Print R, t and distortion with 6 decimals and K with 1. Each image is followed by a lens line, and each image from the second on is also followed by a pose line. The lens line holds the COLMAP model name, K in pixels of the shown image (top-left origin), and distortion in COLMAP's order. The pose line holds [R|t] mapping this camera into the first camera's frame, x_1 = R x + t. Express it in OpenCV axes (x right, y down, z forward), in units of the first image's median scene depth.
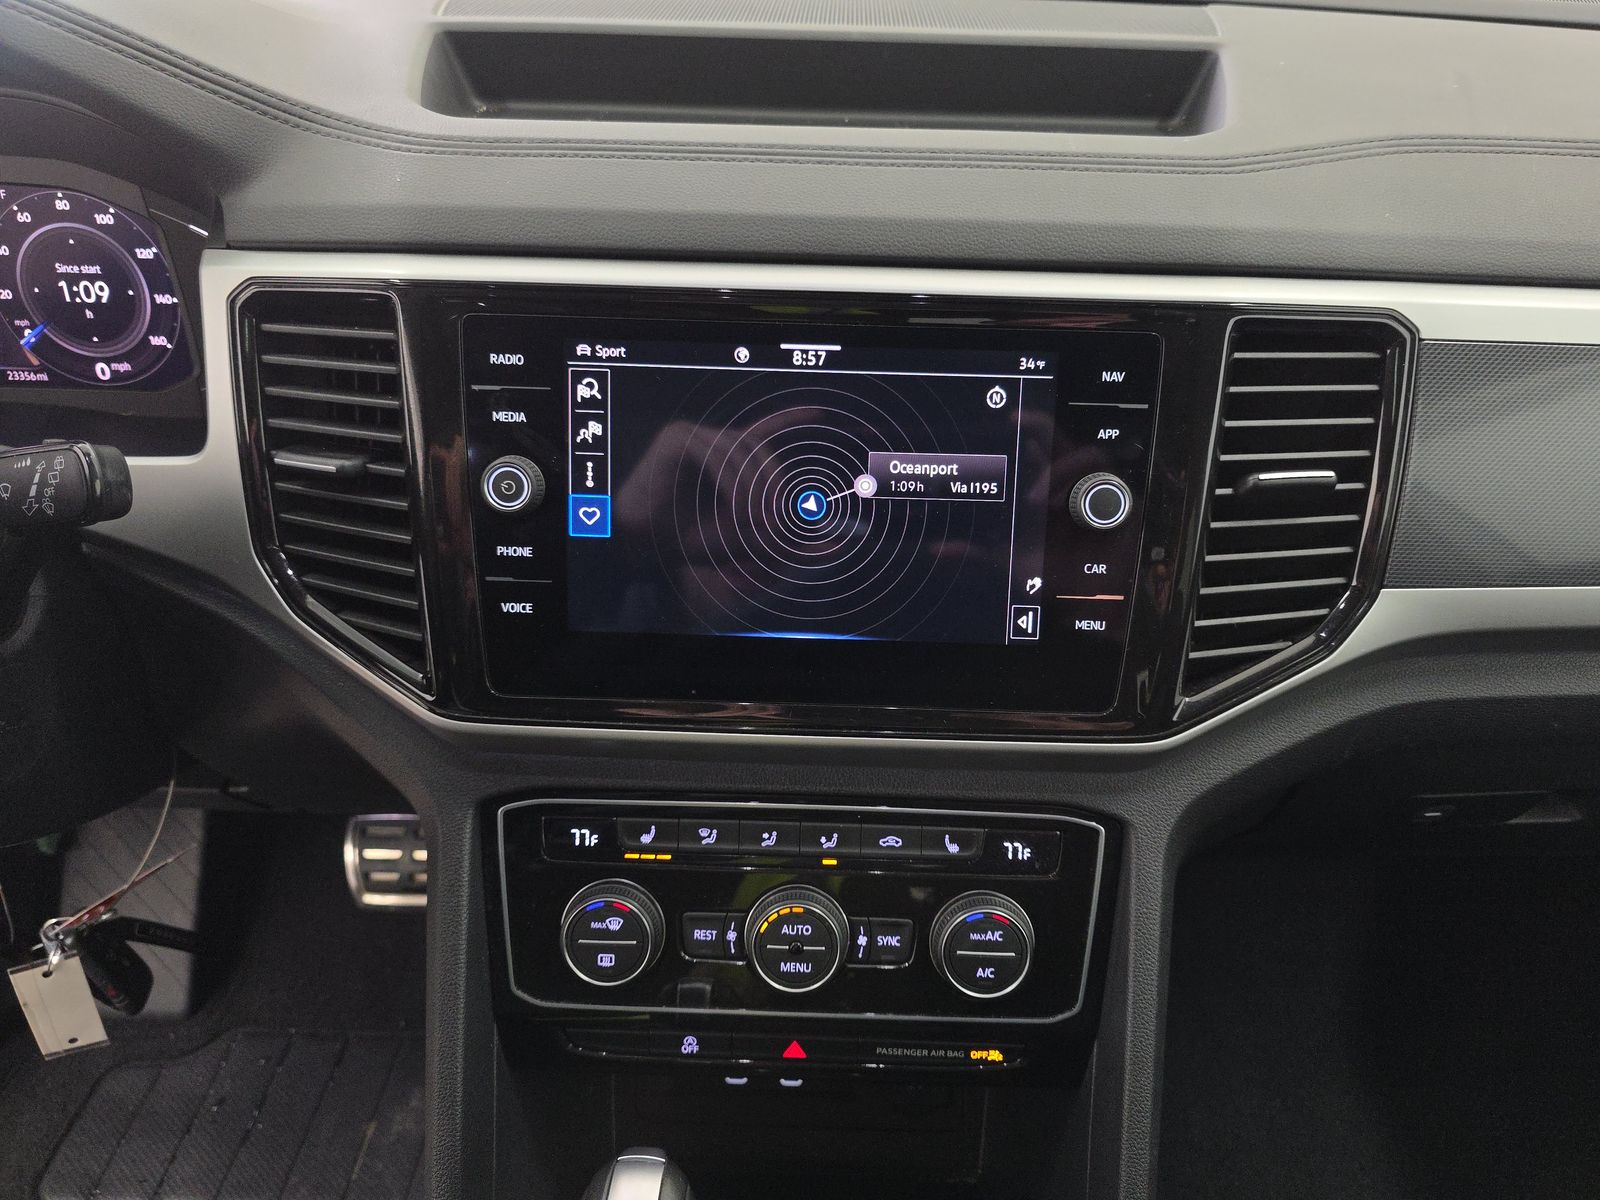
lens RADIAL K [[1086.5, 0, 795.7], [0, 1086.5, 601.9], [0, 0, 1]] dist [0.035752, -0.012919]
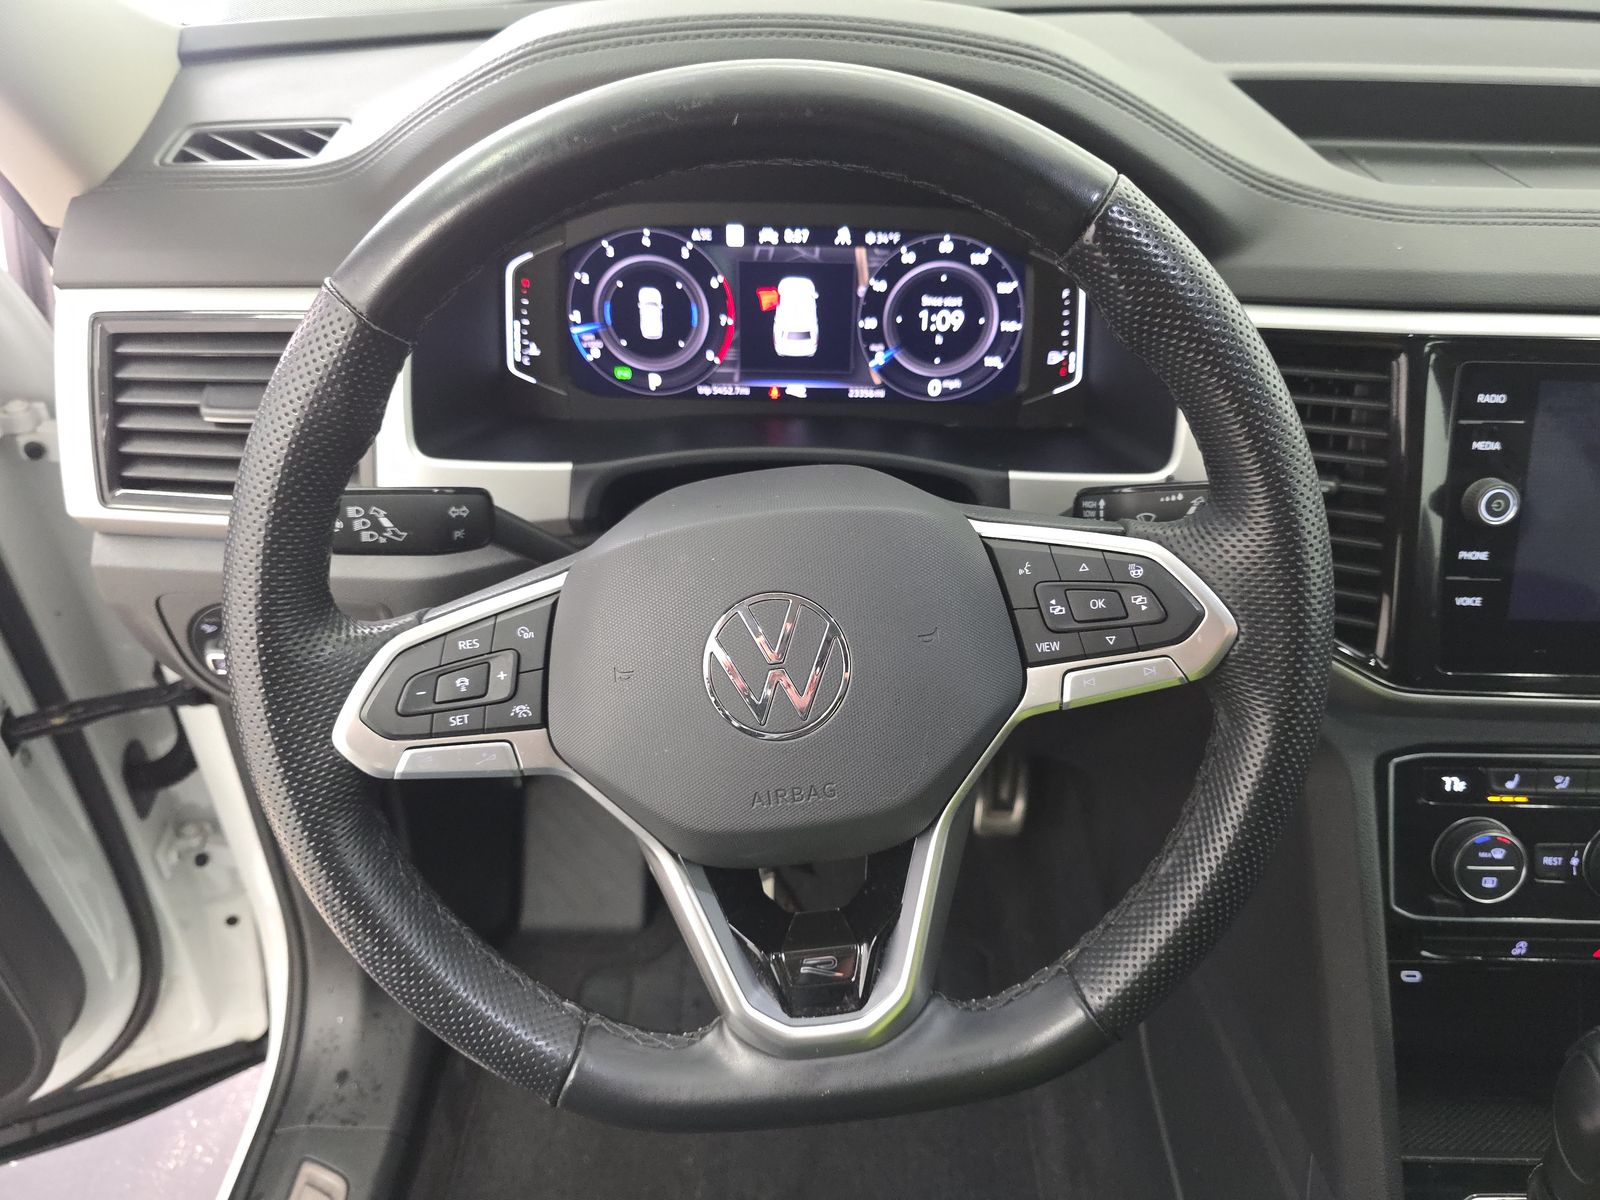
lens RADIAL K [[1086.5, 0, 804.8], [0, 1086.5, 605.9], [0, 0, 1]] dist [0.035752, -0.012919]
pose [[0.998937, -0.012188, 0.044451, -0.864343], [0.008672, 0.996882, 0.078435, -0.076258], [-0.045268, -0.077966, 0.995928, -0.157702]]
